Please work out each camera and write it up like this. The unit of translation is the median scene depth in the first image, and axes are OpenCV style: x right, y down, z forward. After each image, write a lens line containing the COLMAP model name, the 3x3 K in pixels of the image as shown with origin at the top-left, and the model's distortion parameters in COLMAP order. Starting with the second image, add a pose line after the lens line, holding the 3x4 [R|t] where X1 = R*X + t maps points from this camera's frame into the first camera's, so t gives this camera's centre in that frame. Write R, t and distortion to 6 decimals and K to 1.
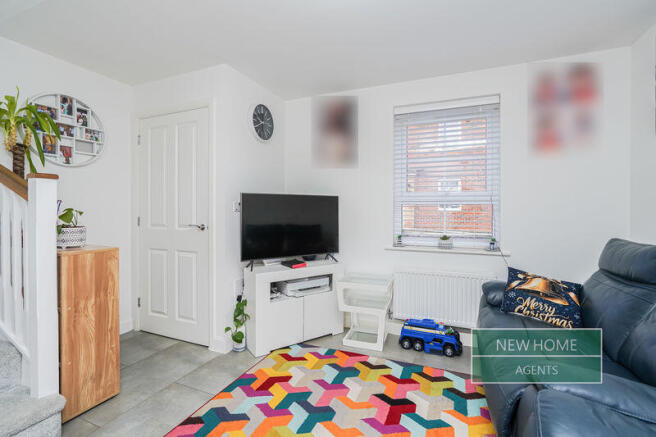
lens RADIAL K [[303.2, 0, 327.6], [0, 303.2, 212.7], [0, 0, 1]] dist [-0.023081, 0.009604]
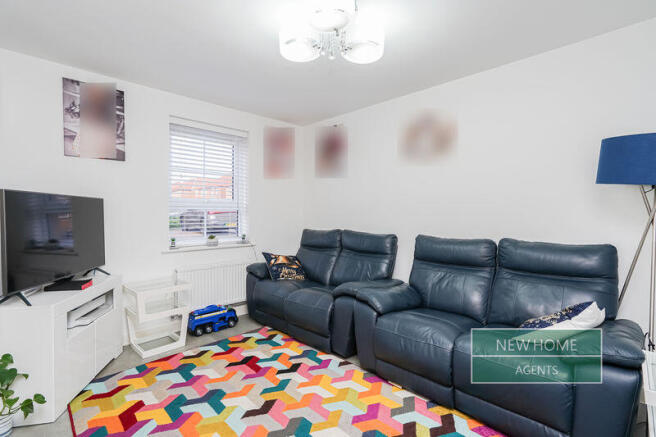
lens RADIAL K [[303.2, 0, 327.9], [0, 303.2, 217.4], [0, 0, 1]] dist [-0.023081, 0.009604]
pose [[0.367850, -0.013105, 0.929793, -0.669691], [0.004976, 0.999914, 0.012124, -0.010123], [-0.929872, 0.000167, 0.367883, 0.137602]]
